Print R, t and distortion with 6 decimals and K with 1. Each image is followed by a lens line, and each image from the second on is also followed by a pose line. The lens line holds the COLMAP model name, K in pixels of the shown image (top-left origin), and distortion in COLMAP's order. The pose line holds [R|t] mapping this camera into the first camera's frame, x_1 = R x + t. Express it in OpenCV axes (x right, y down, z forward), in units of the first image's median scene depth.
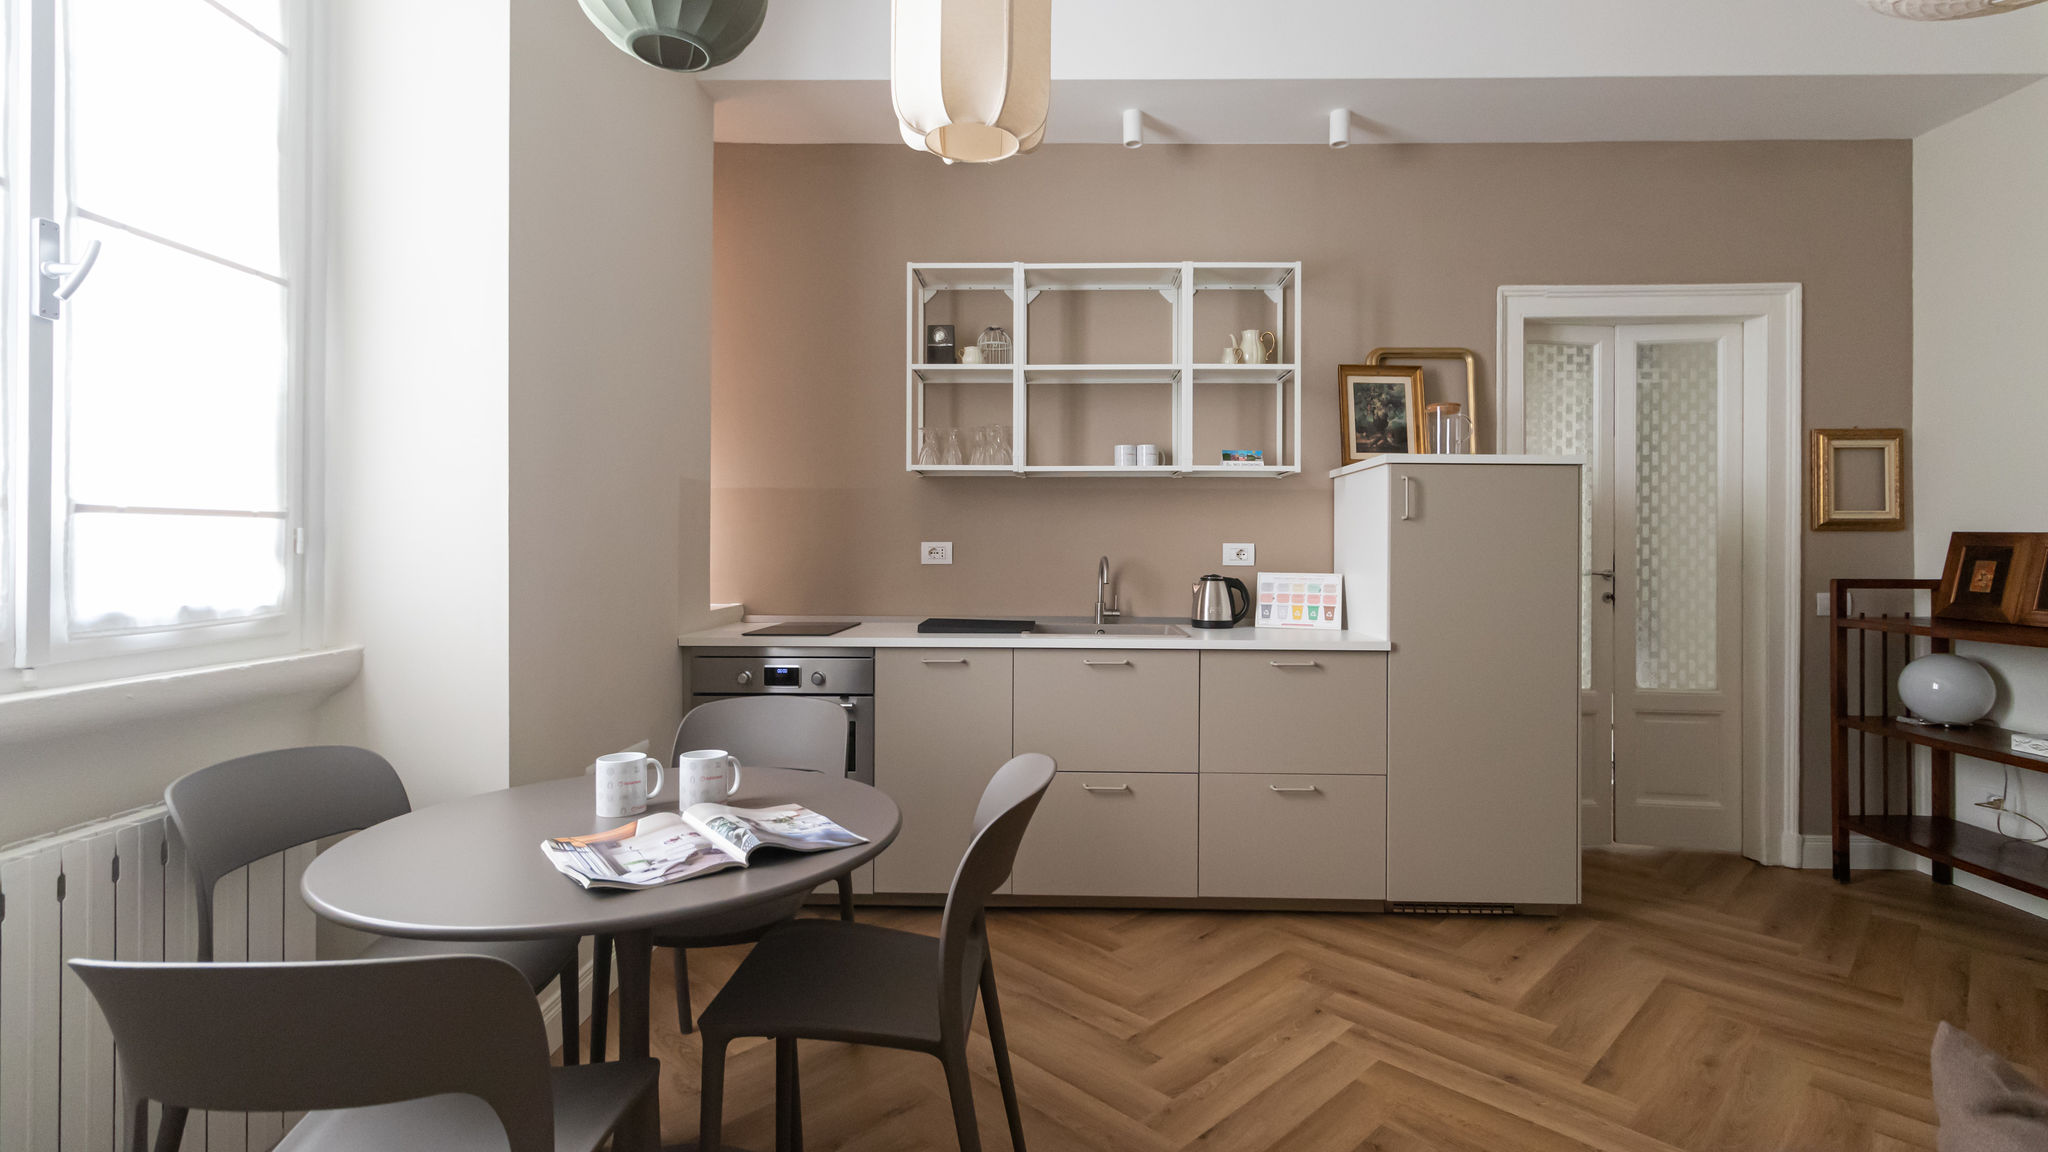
lens RADIAL K [[952.0, 0, 1036.9], [0, 952.0, 542.6], [0, 0, 1]] dist [0.004071, 0.000902]
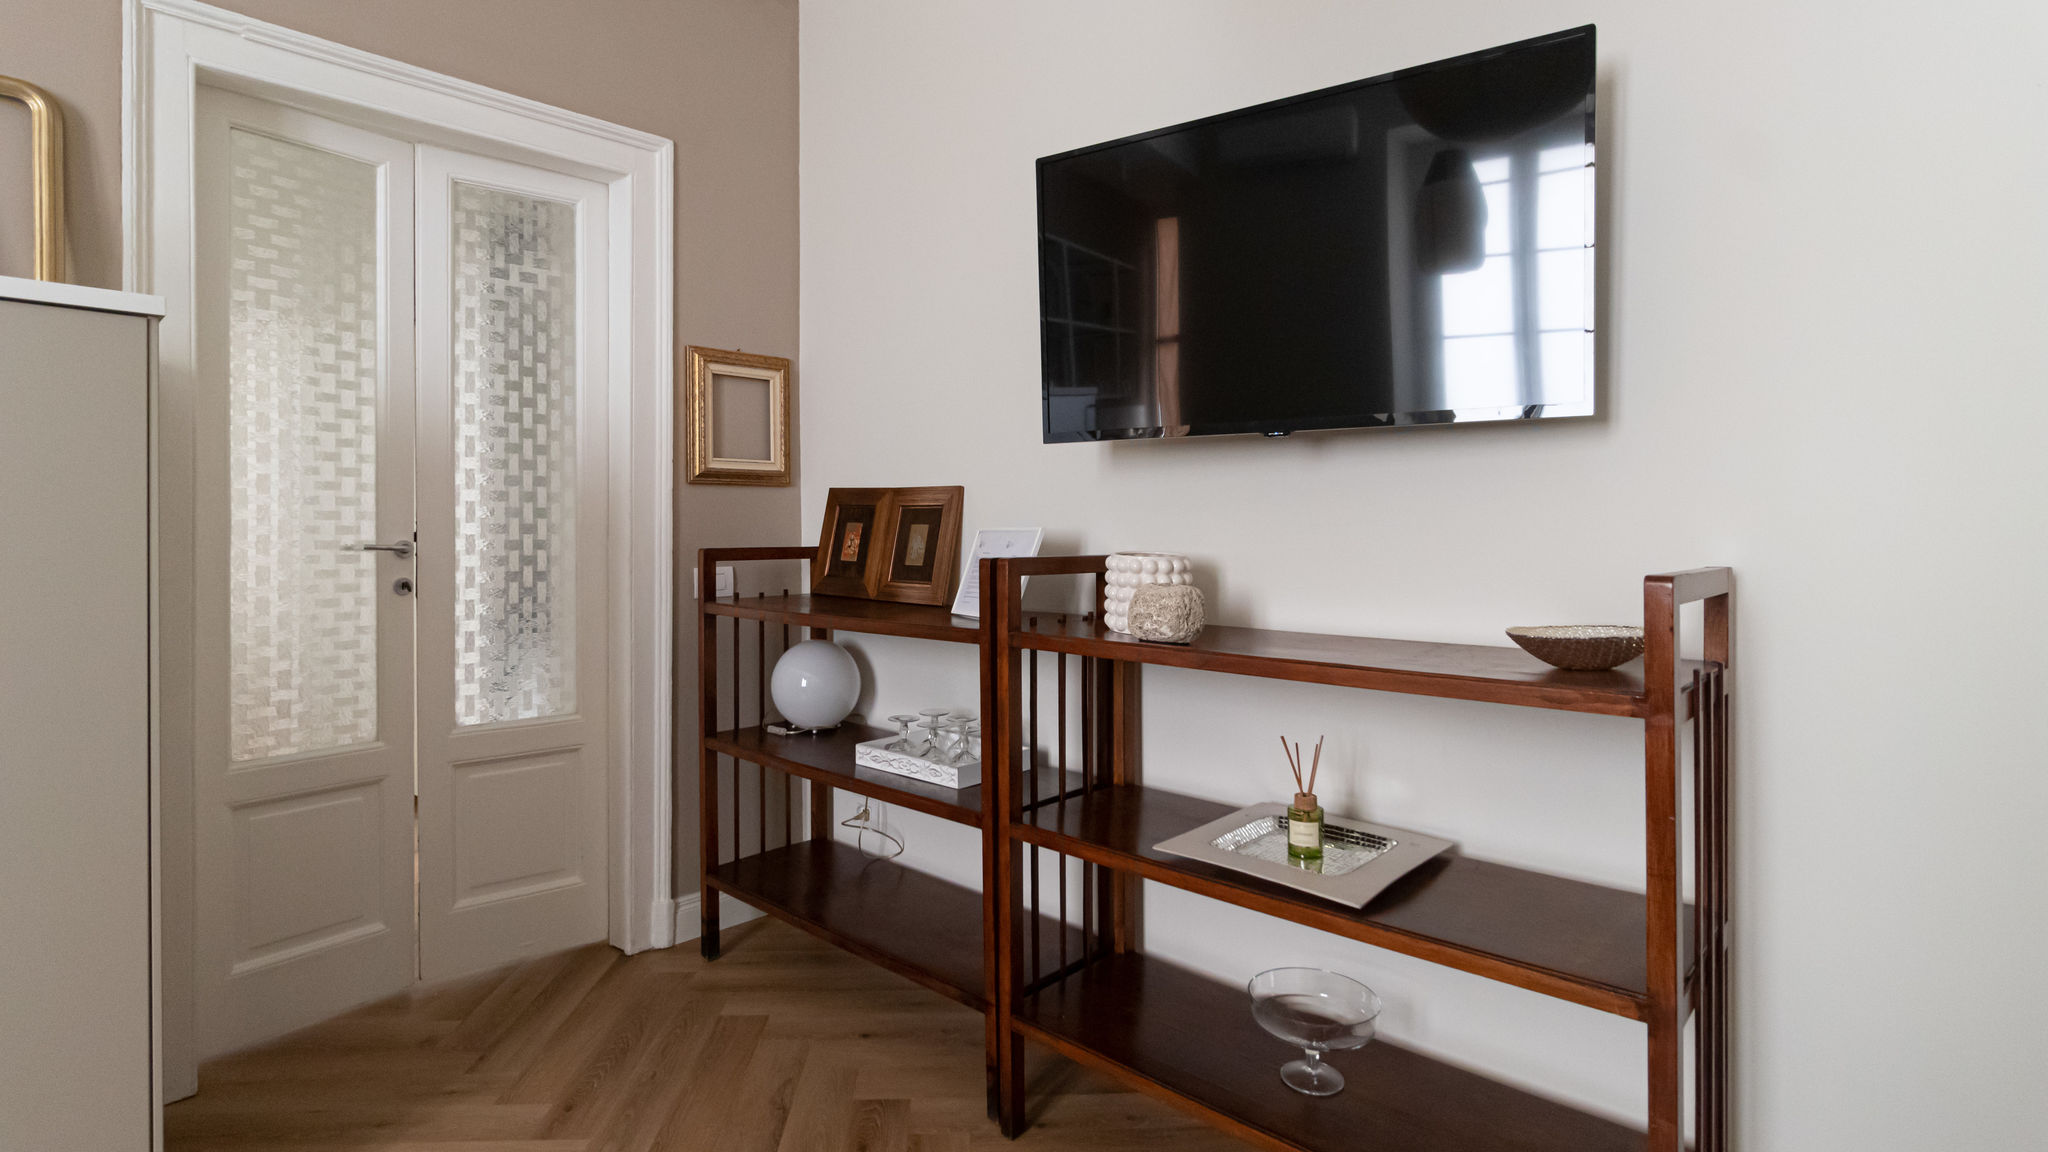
lens RADIAL K [[998.2, 0, 1024.7], [0, 998.2, 536.4], [0, 0, 1]] dist [-0.001533, -0.000223]
pose [[0.669441, -0.008993, 0.742811, 0.428041], [-0.001708, 0.999905, 0.013644, 0.017655], [-0.742863, -0.010403, 0.669362, 0.301564]]
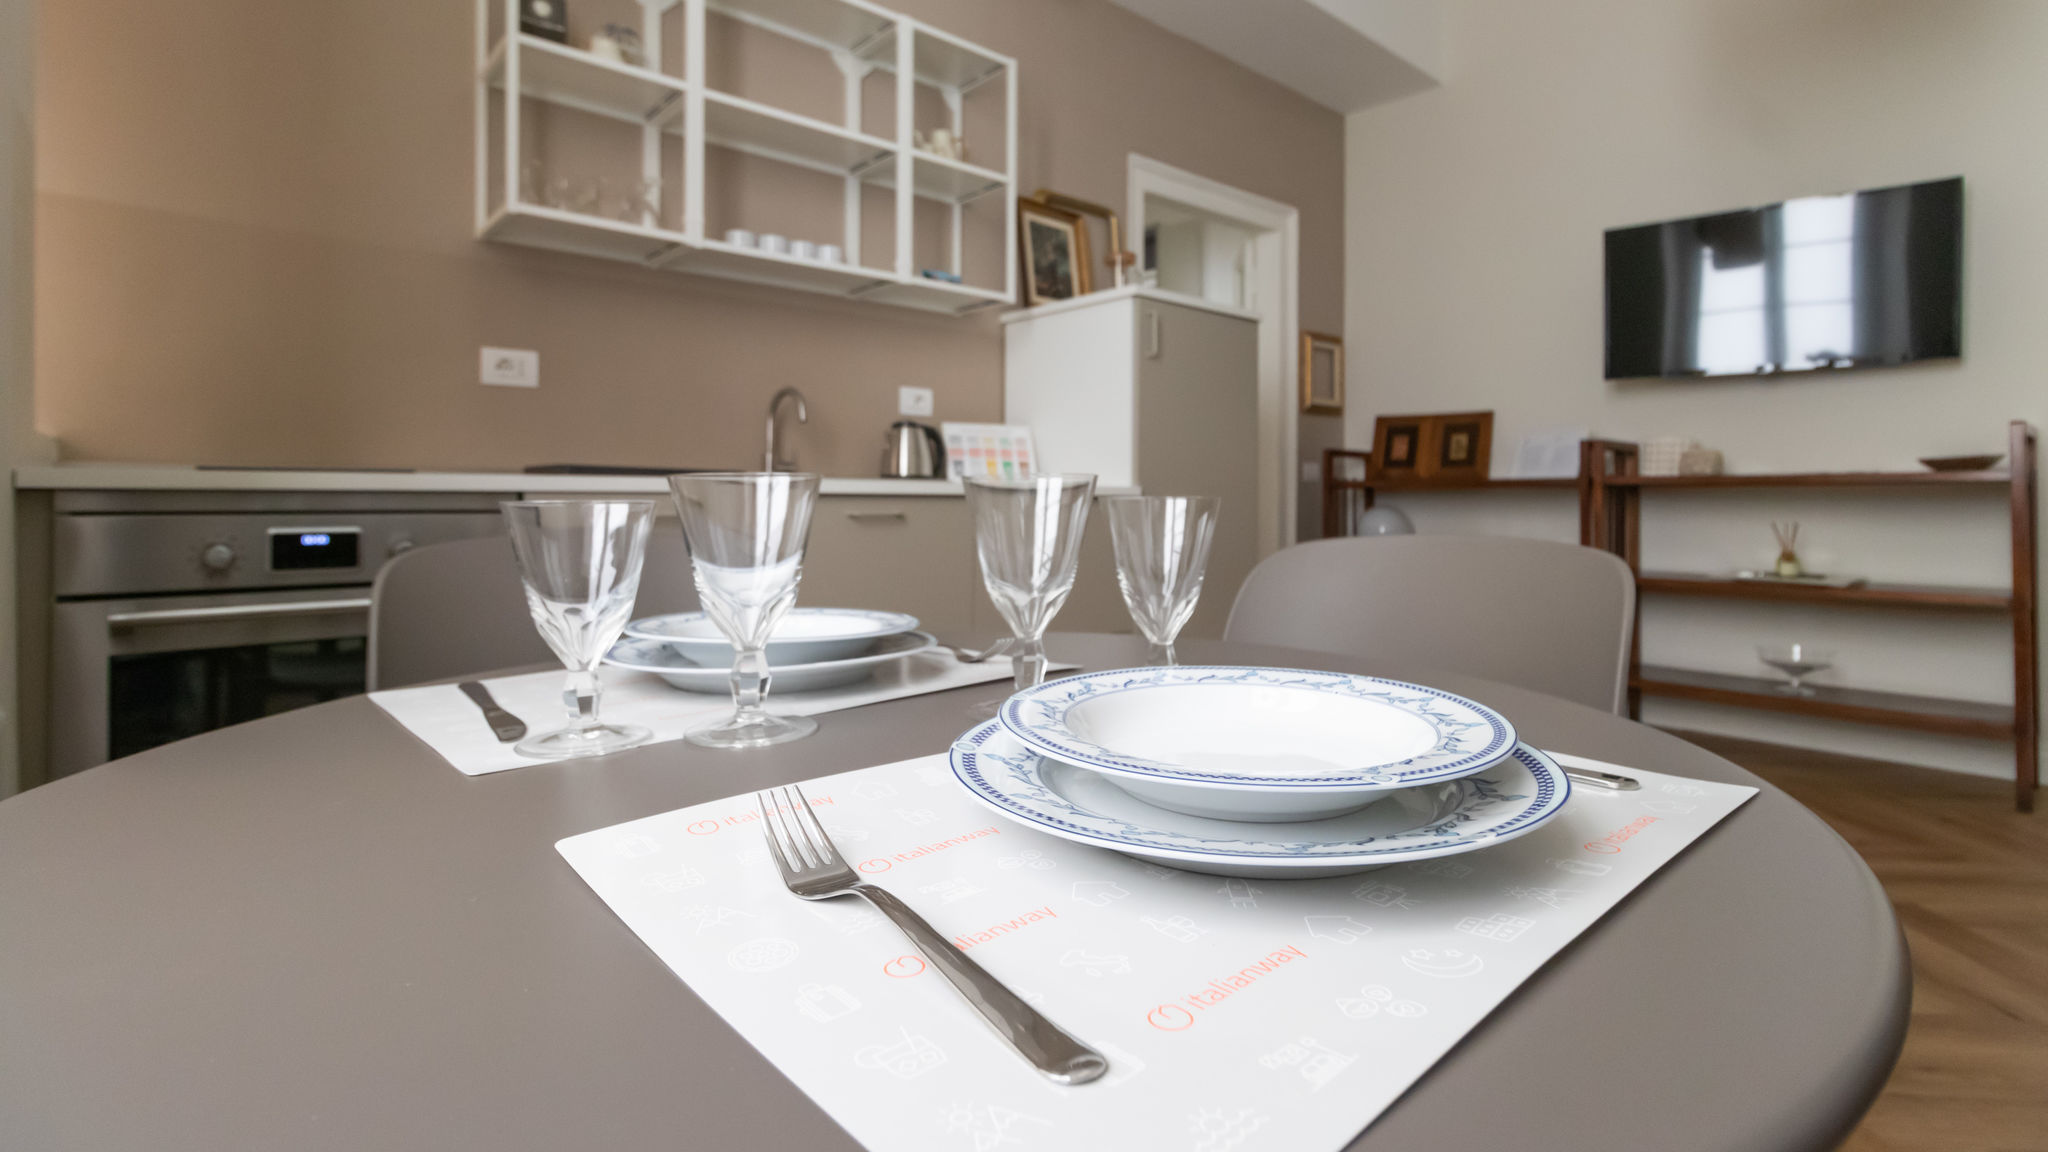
lens RADIAL K [[963.0, 0, 1040.0], [0, 963.0, 499.0], [0, 0, 1]] dist [0.015860, 0.000309]
pose [[0.733122, -0.001758, 0.680095, -0.295391], [-0.004328, 0.999964, 0.007250, 0.095026], [-0.680084, -0.008258, 0.733088, 0.323797]]
